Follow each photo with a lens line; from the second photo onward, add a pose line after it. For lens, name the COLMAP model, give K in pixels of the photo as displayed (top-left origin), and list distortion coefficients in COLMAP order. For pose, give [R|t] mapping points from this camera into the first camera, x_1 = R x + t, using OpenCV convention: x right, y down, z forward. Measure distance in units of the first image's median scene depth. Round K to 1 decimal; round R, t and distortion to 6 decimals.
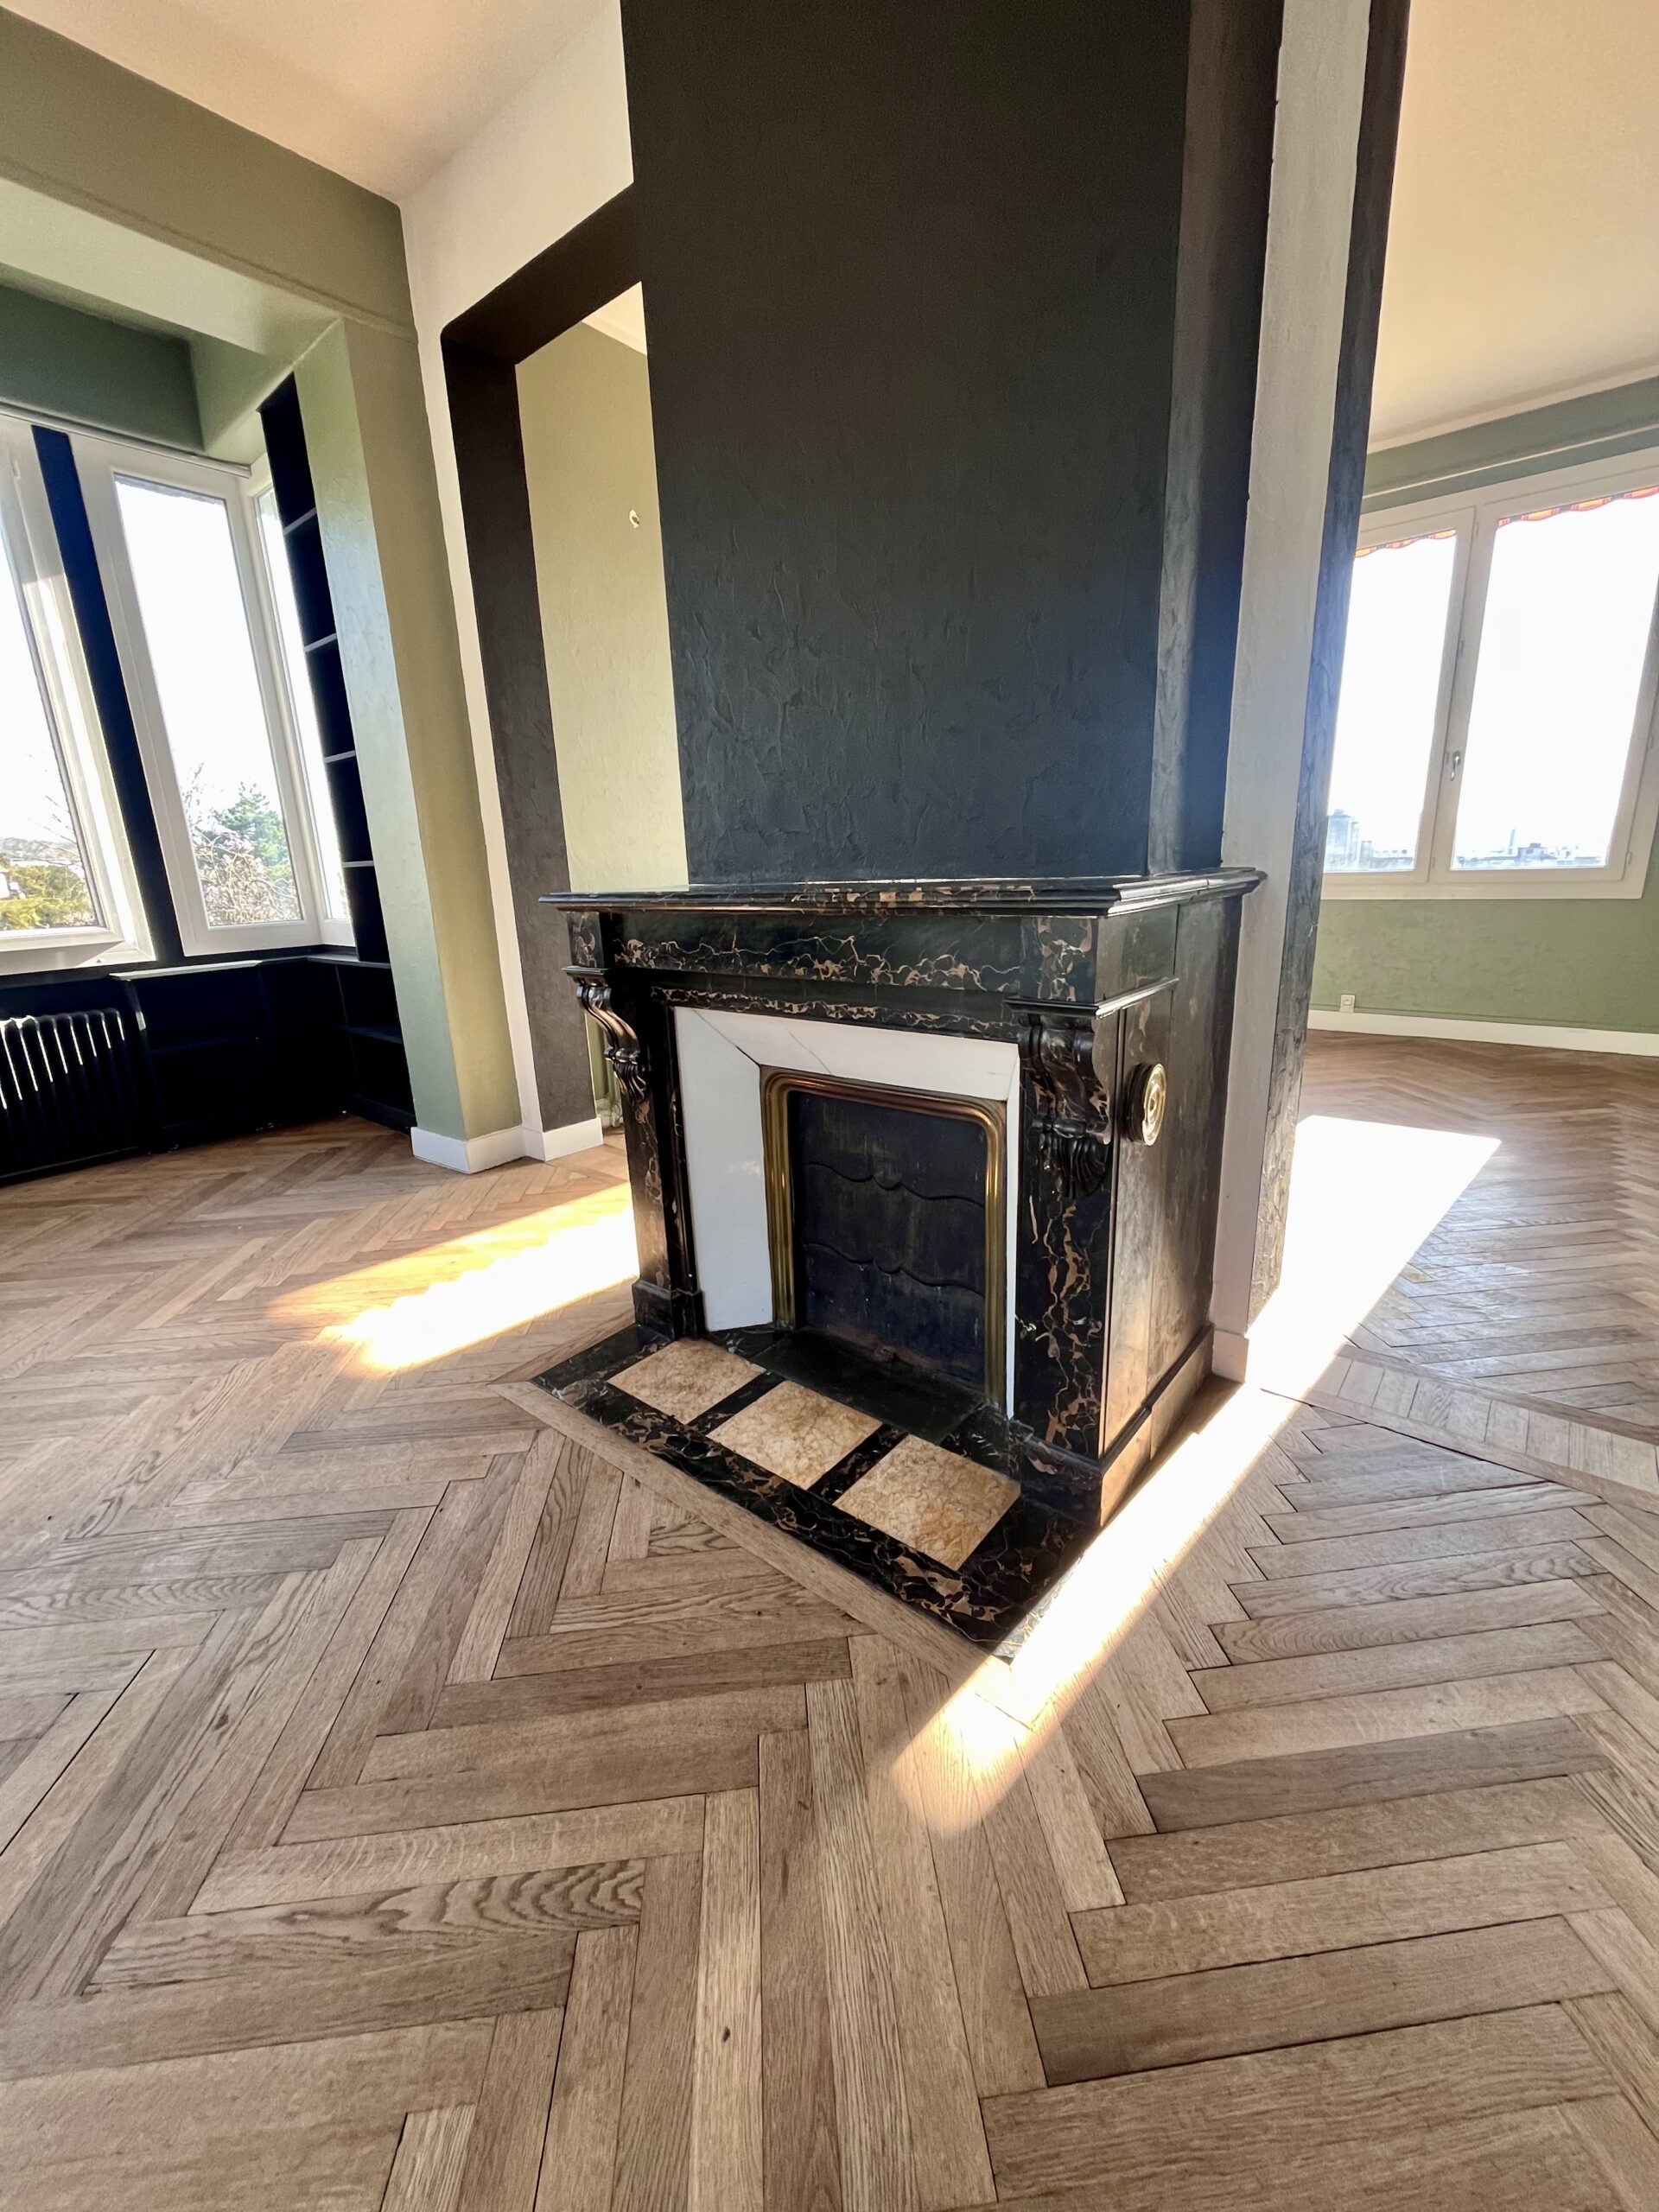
lens RADIAL K [[885.7, 0, 828.7], [0, 885.7, 1101.3], [0, 0, 1]] dist [-0.003880, 0.000543]
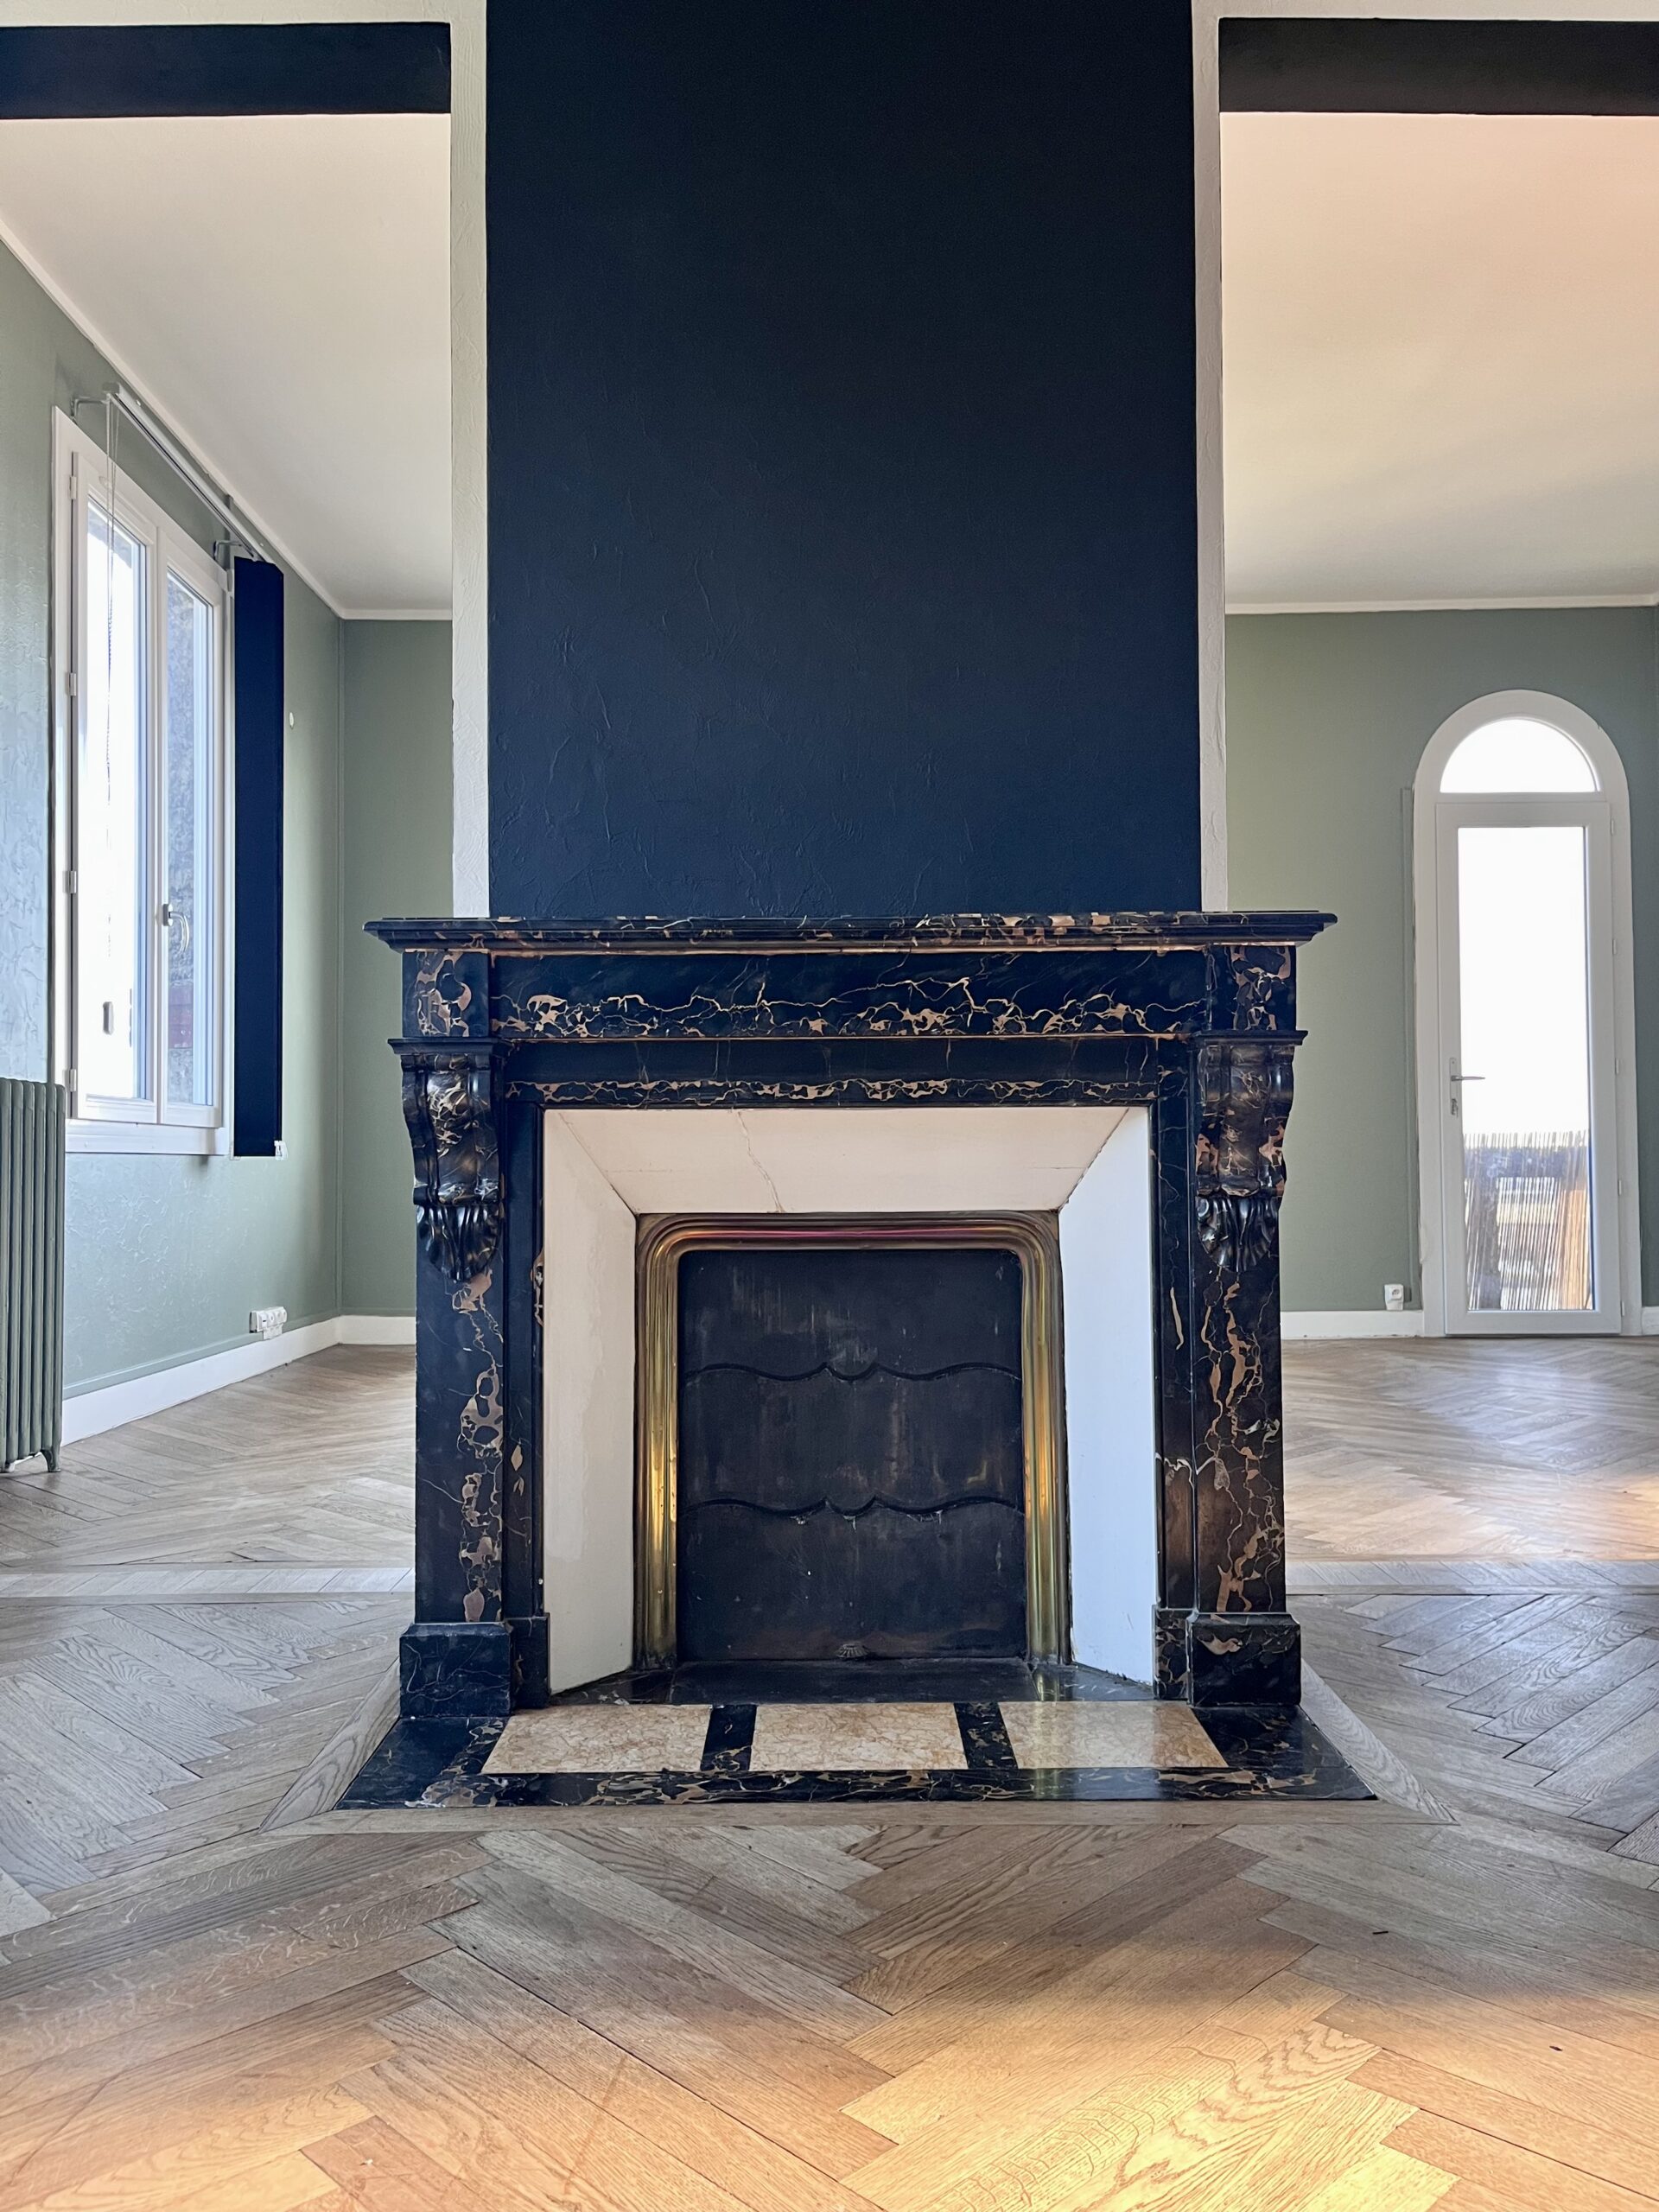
lens RADIAL K [[1678.3, 0, 831.8], [0, 1678.3, 1103.4], [0, 0, 1]] dist [0.029744, -0.004150]
pose [[0.772284, 0.053763, 0.632998, -0.850245], [0.147132, 0.954183, -0.260550, 0.251427], [-0.618004, 0.294353, 0.728990, -0.009848]]
